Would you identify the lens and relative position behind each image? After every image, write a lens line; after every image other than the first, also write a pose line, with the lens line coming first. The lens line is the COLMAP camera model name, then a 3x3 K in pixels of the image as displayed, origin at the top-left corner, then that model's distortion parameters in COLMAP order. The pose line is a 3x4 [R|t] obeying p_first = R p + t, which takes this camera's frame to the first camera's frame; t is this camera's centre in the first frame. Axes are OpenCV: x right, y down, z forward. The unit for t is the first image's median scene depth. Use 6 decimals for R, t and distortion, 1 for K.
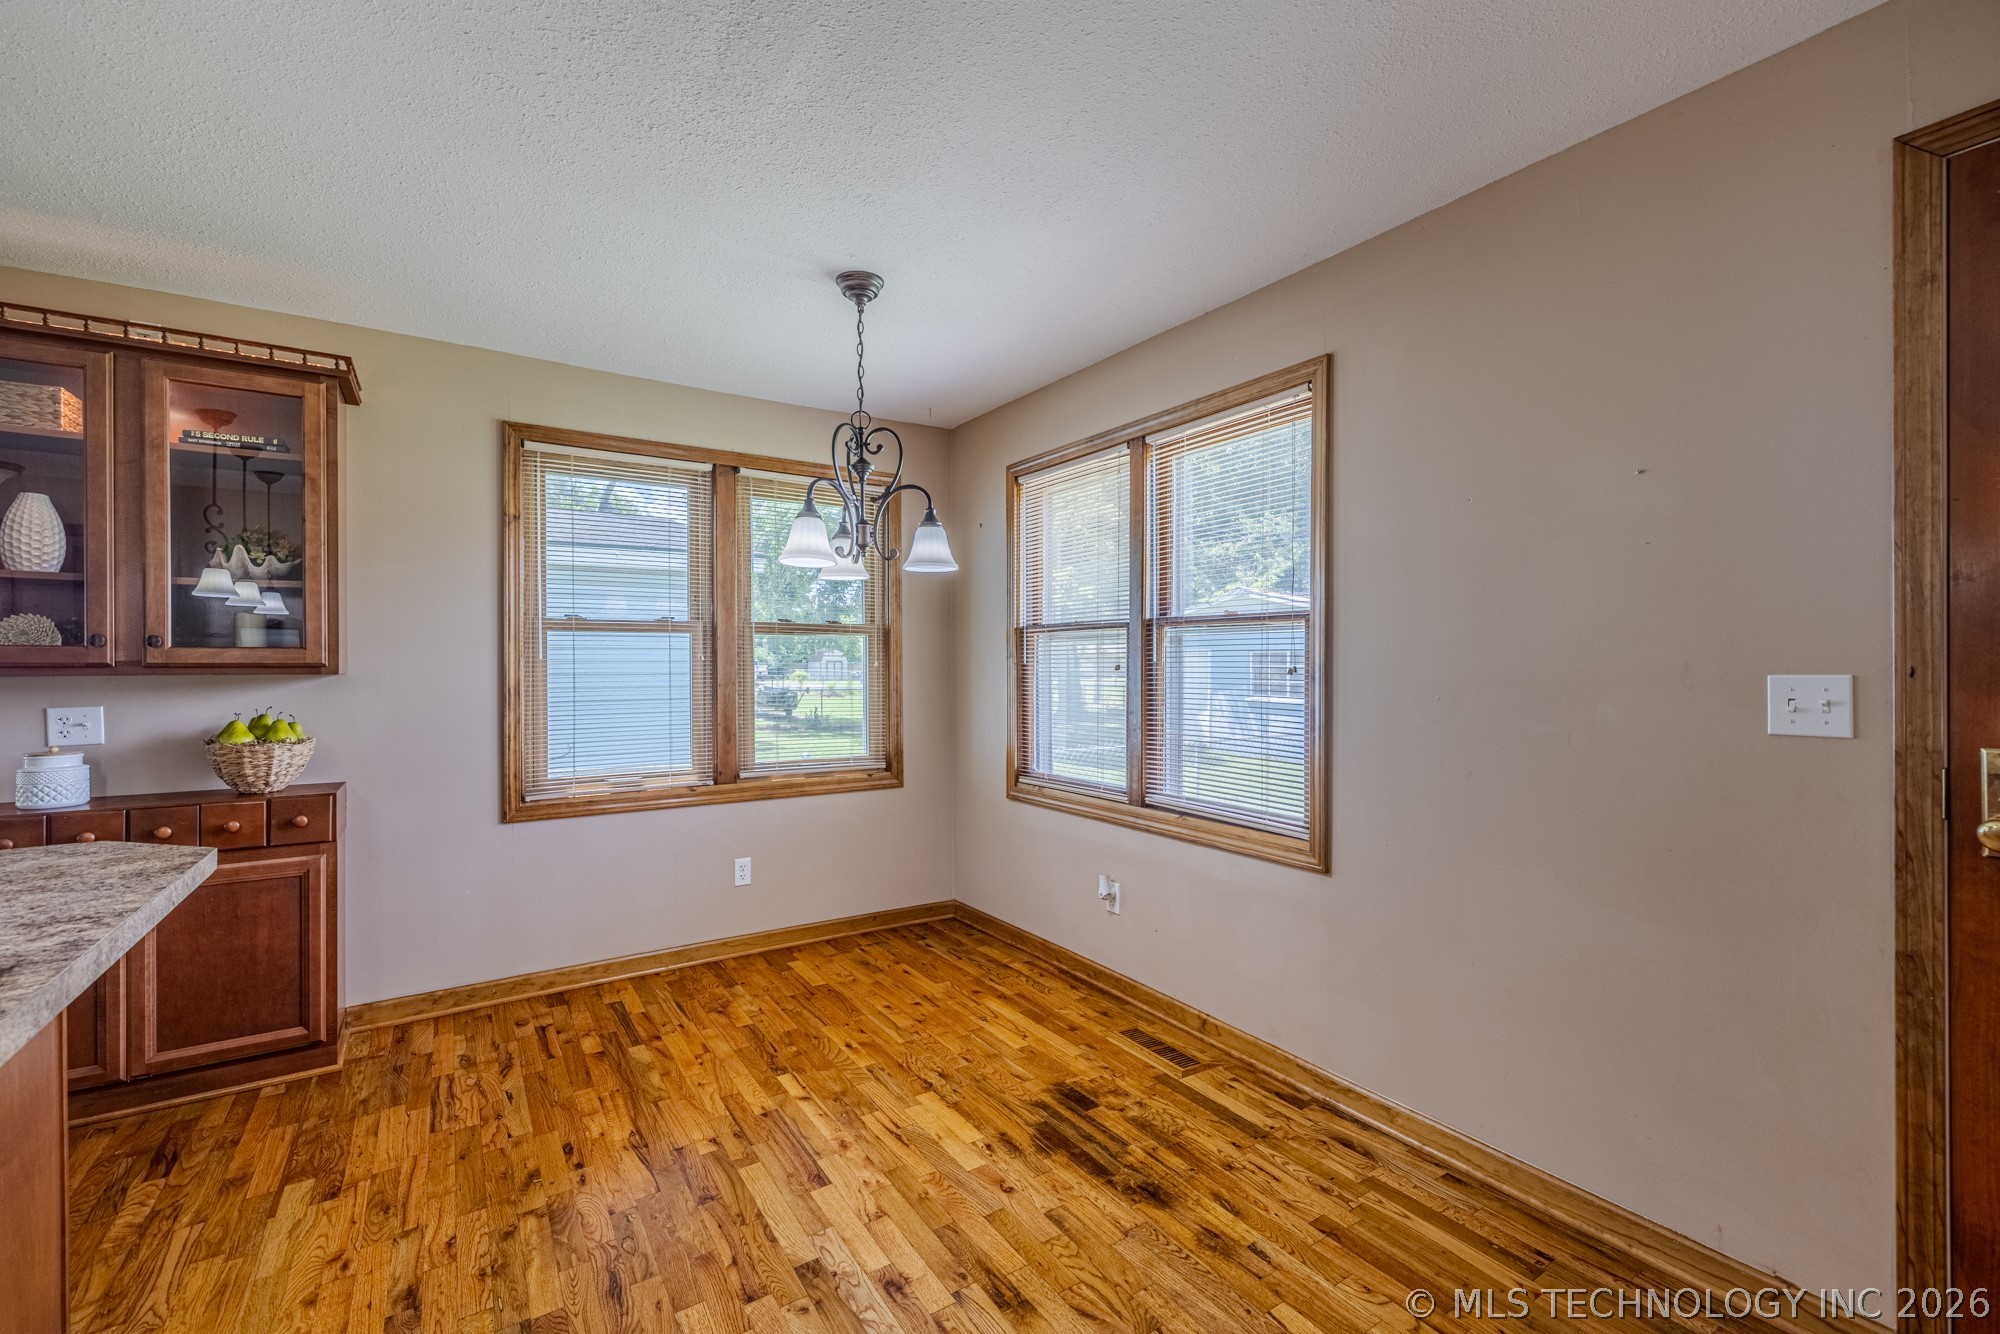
lens RADIAL K [[841.3, 0, 990.5], [0, 841.3, 666.1], [0, 0, 1]] dist [0.000003, 0.000831]
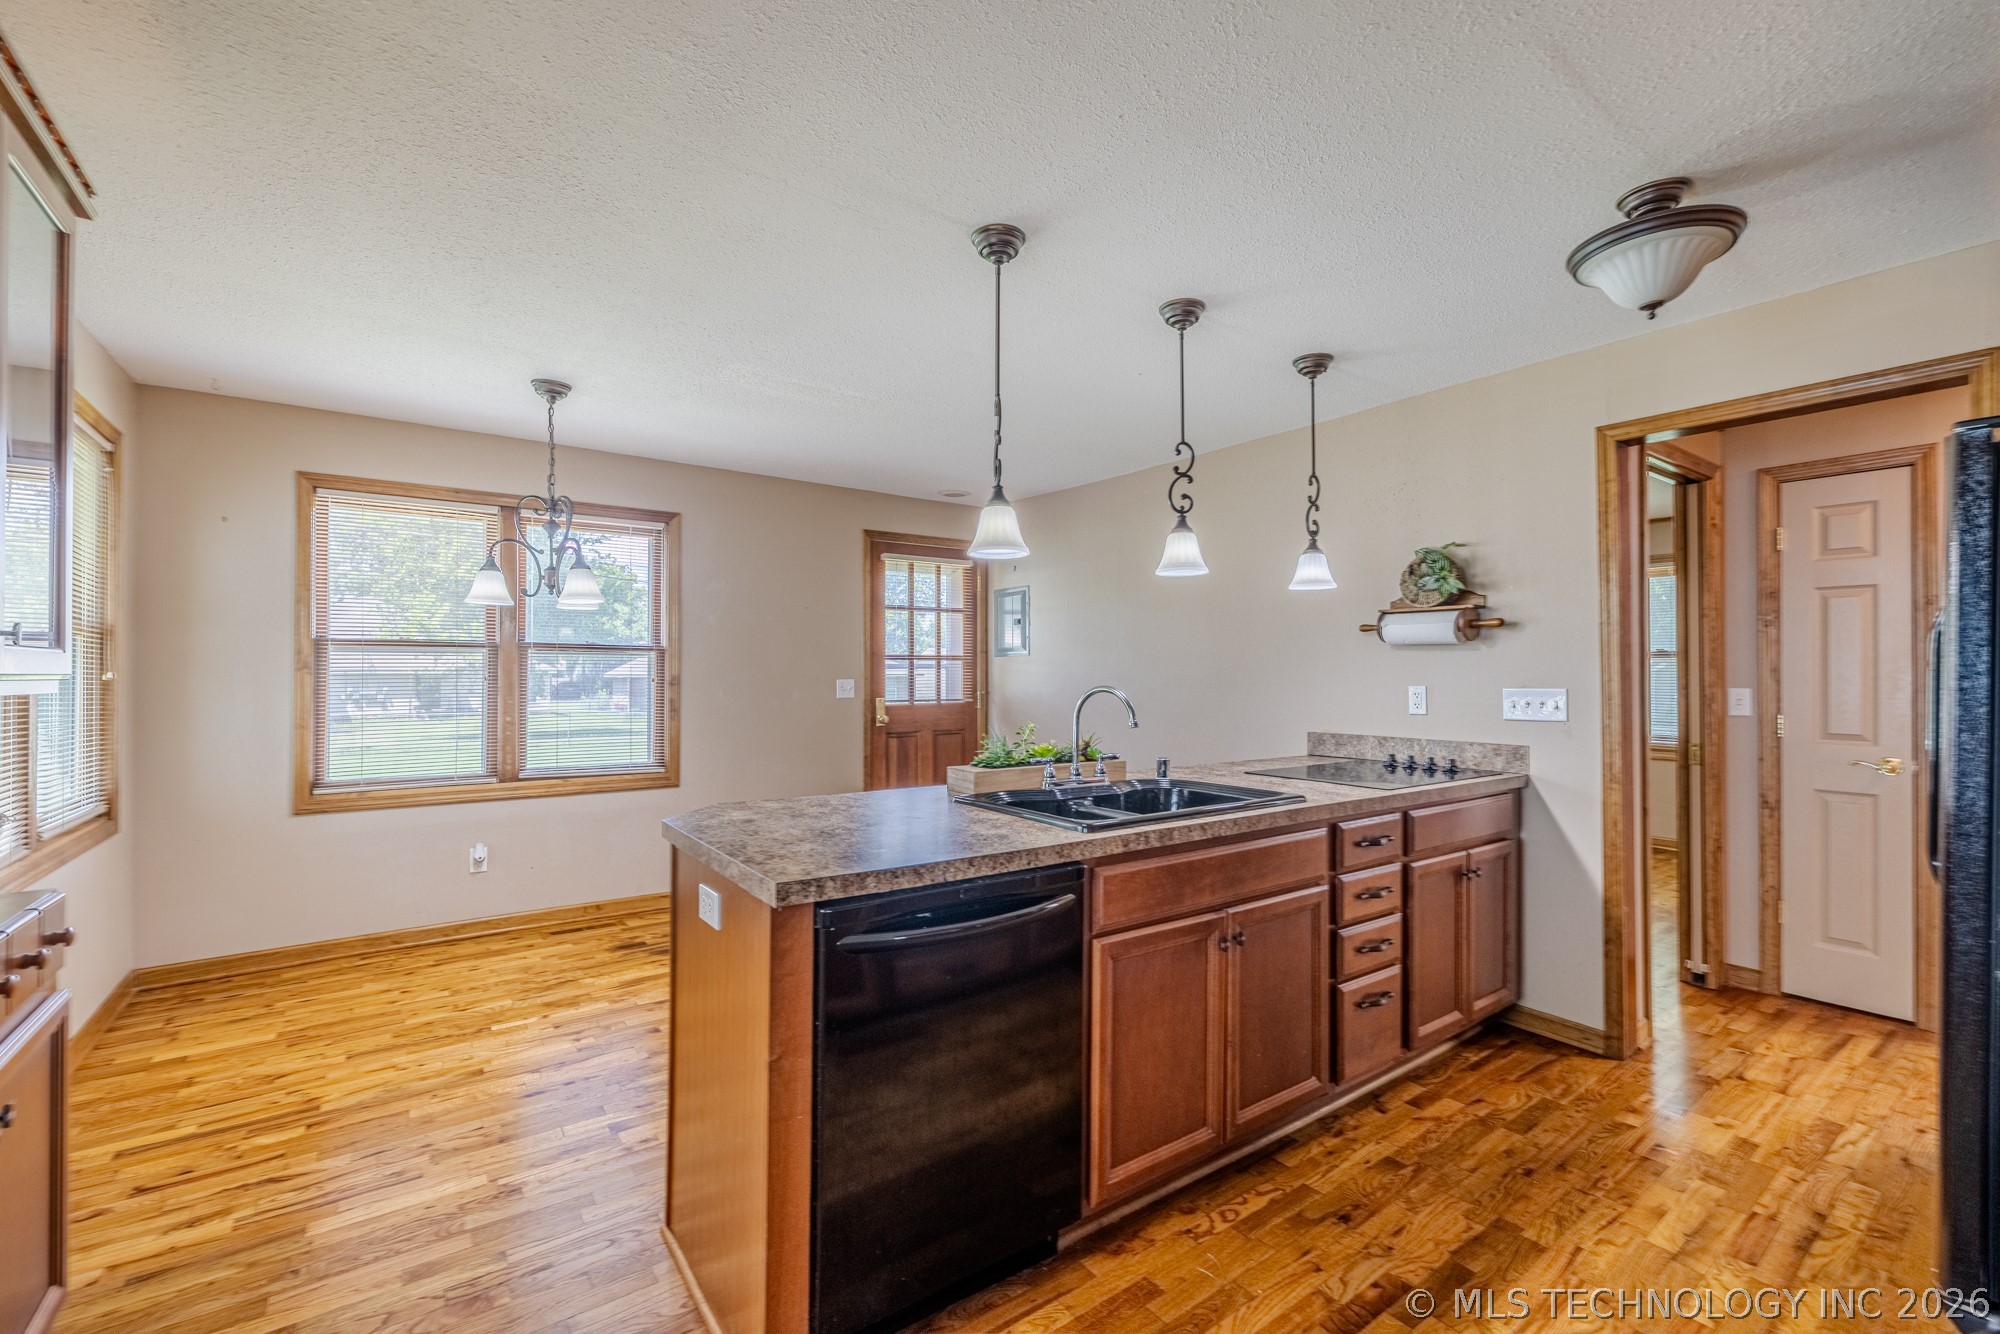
lens RADIAL K [[841.3, 0, 990.5], [0, 841.3, 667.8], [0, 0, 1]] dist [0.000003, 0.000831]
pose [[-0.047036, 0.008844, 0.998854, -1.365101], [0.002212, 0.999959, -0.008750, -0.002674], [-0.998891, 0.001798, -0.047053, 0.341274]]
